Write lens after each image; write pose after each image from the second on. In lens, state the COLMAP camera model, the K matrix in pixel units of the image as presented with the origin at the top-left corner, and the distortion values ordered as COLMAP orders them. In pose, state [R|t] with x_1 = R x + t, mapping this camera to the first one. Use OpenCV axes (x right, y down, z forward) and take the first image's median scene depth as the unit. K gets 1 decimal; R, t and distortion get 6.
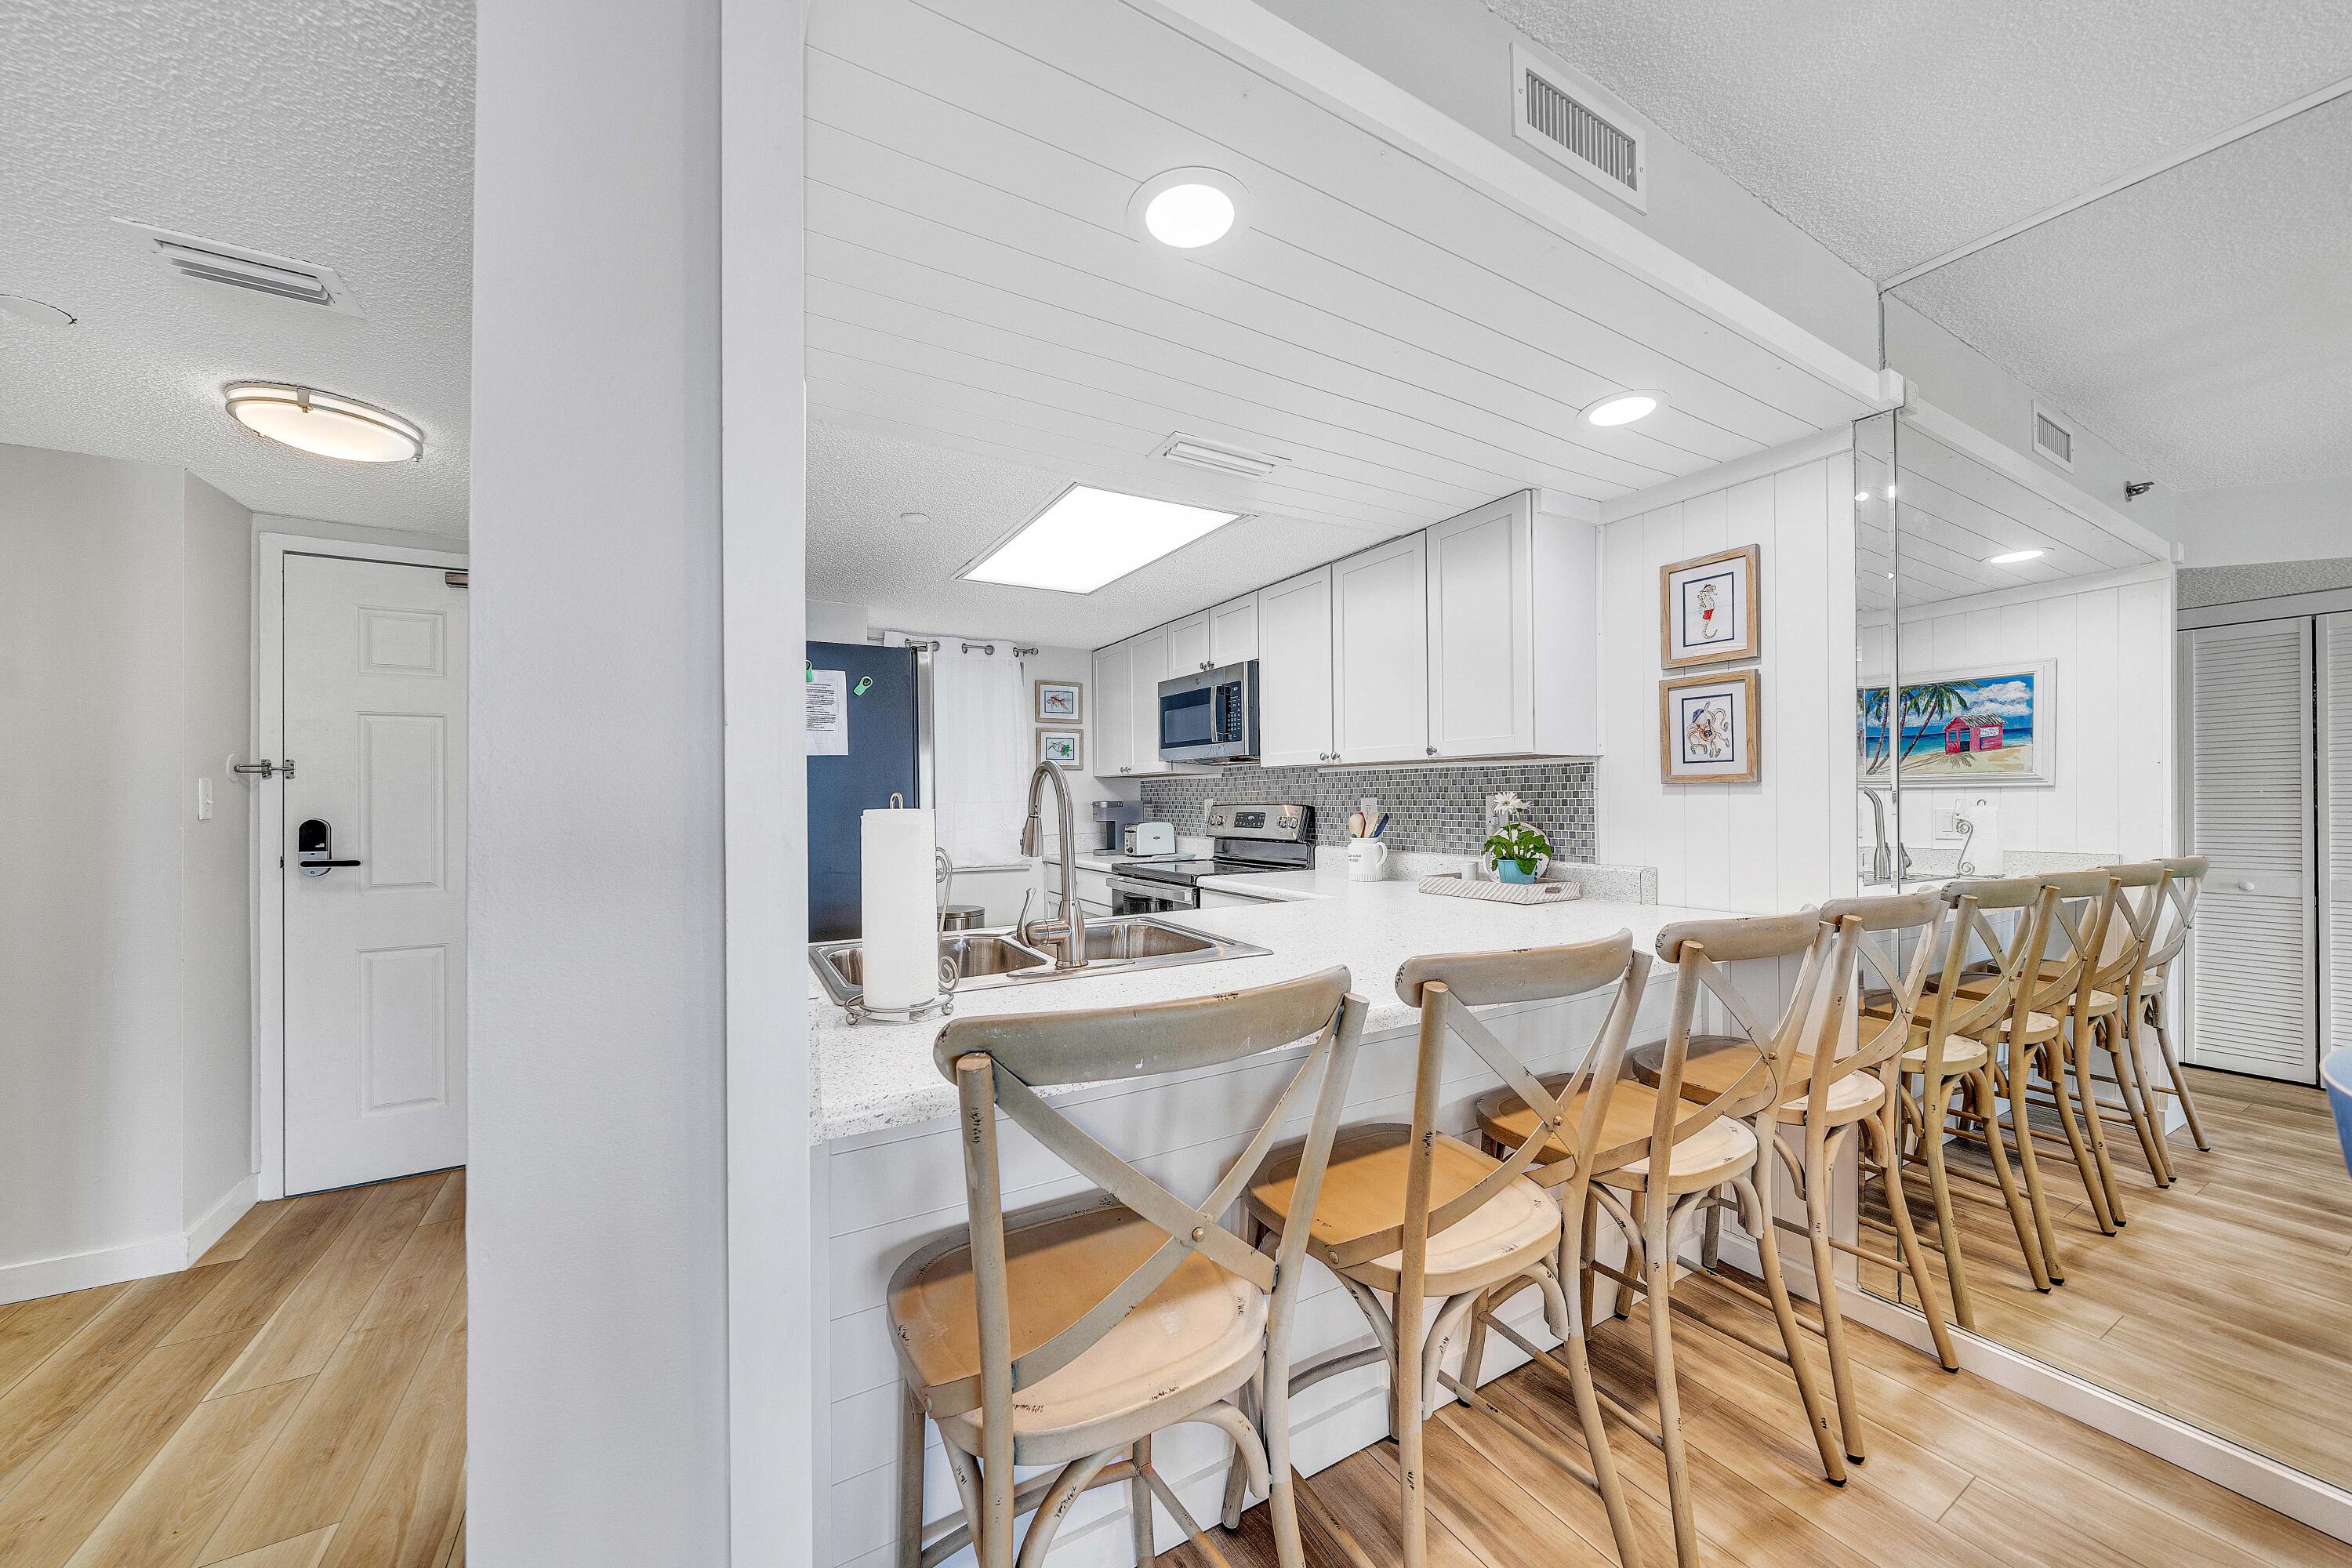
lens RADIAL K [[825.5, 0, 1154.4], [0, 825.5, 776.7], [0, 0, 1]] dist [-0.001224, -0.000187]
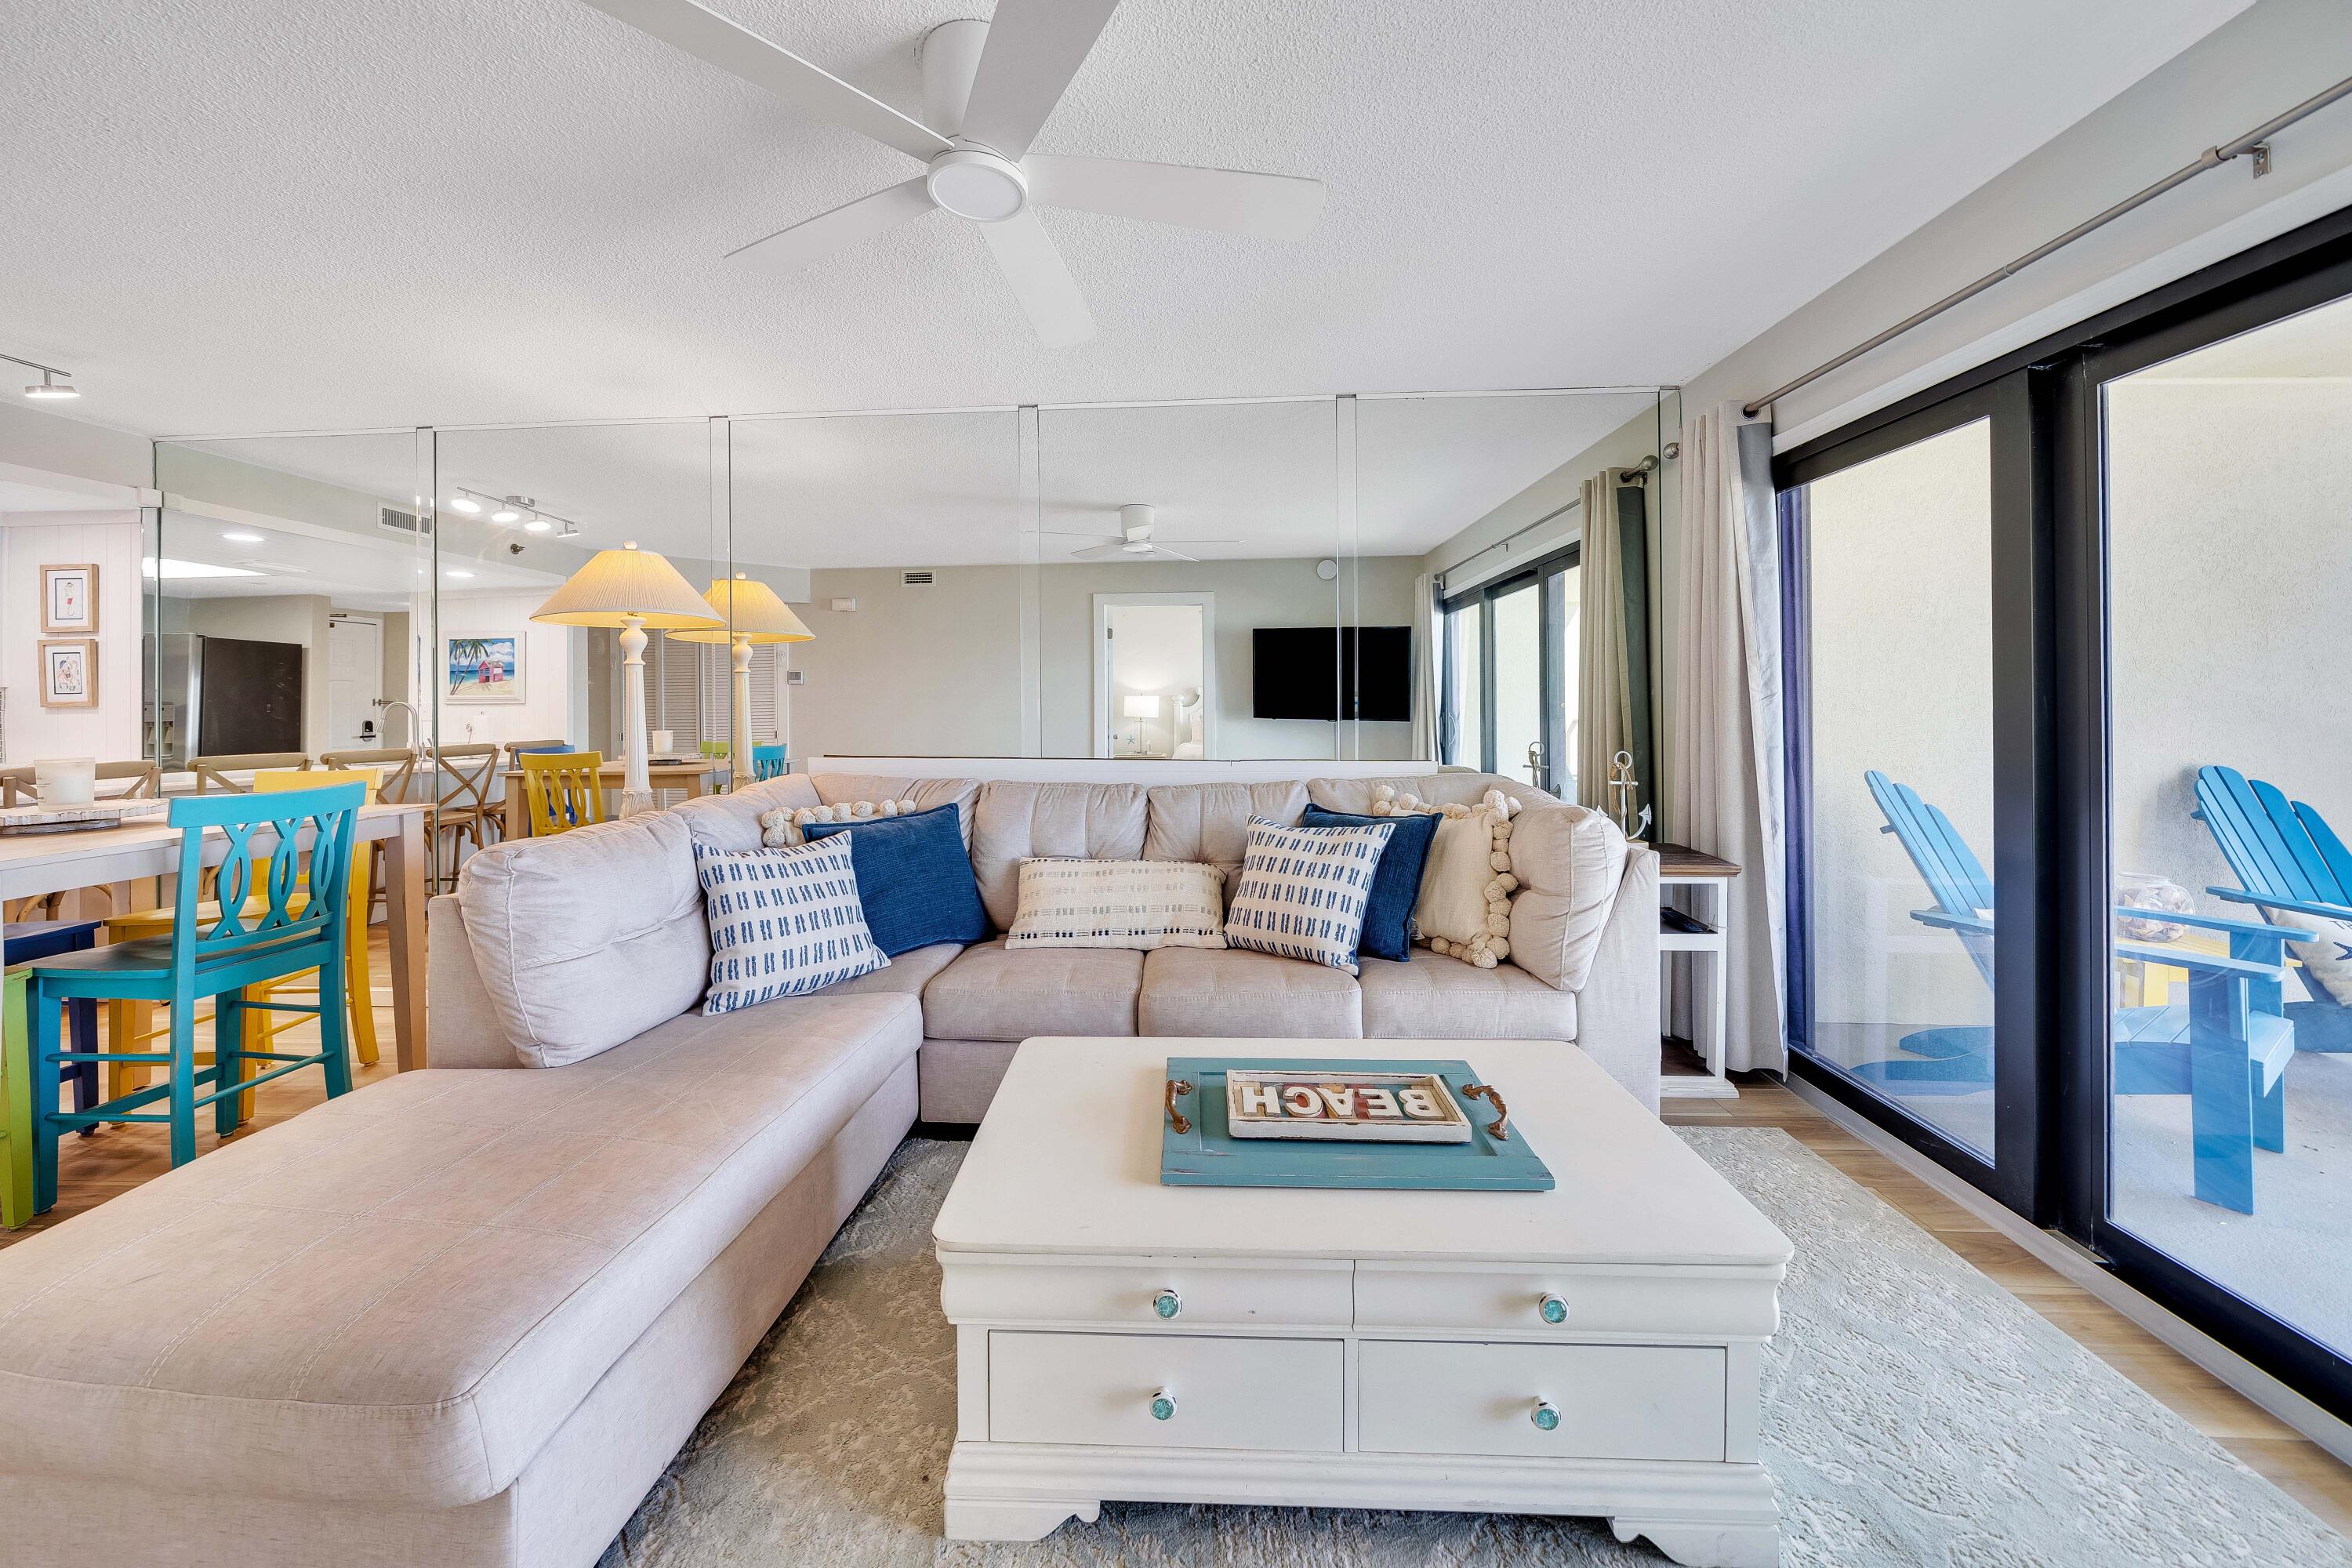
lens RADIAL K [[848.8, 0, 1155.7], [0, 848.8, 695.8], [0, 0, 1]] dist [0.000691, -0.000023]
pose [[0.541031, -0.000559, 0.841002, 0.360288], [-0.014946, 0.999835, 0.010279, -0.052819], [-0.840870, -0.018131, 0.540934, -1.372676]]
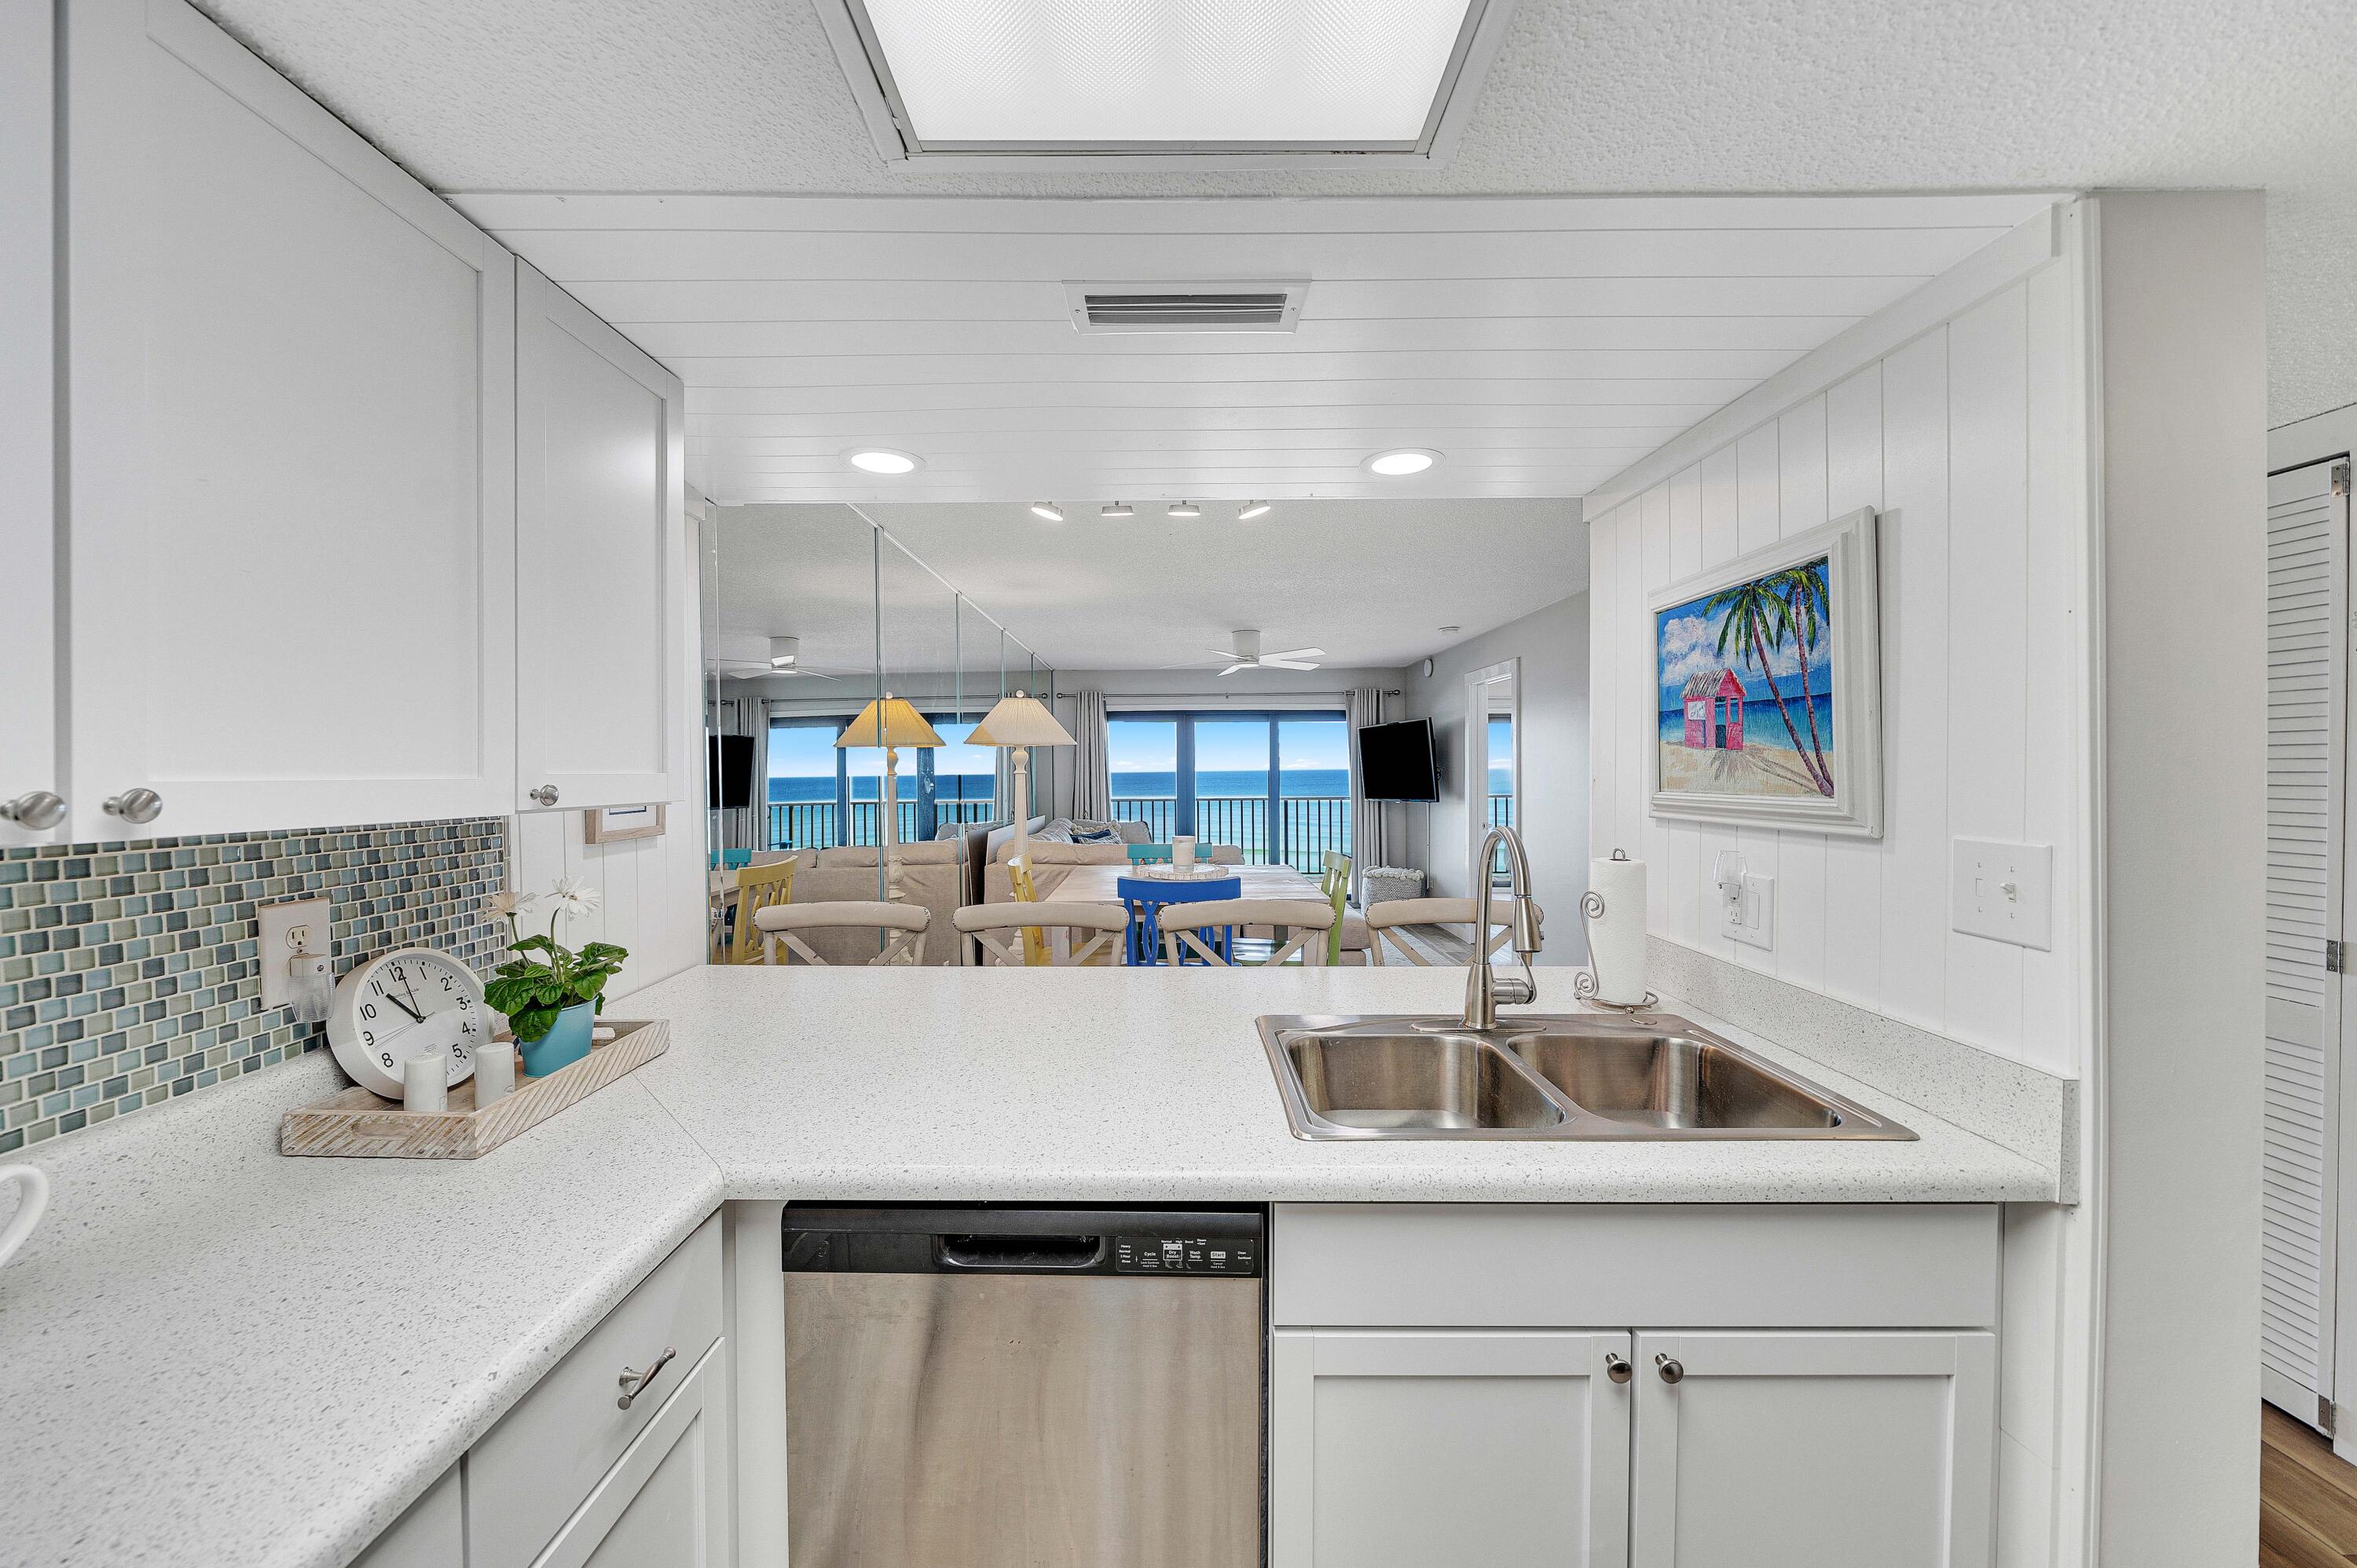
lens RADIAL K [[827.2, 0, 1156.9], [0, 827.2, 776.7], [0, 0, 1]] dist [-0.001224, -0.000187]
pose [[-0.863283, 0.001534, 0.504718, -0.157966], [-0.007732, 0.999838, -0.016263, -0.037829], [-0.504661, -0.017942, -0.863131, 1.222286]]
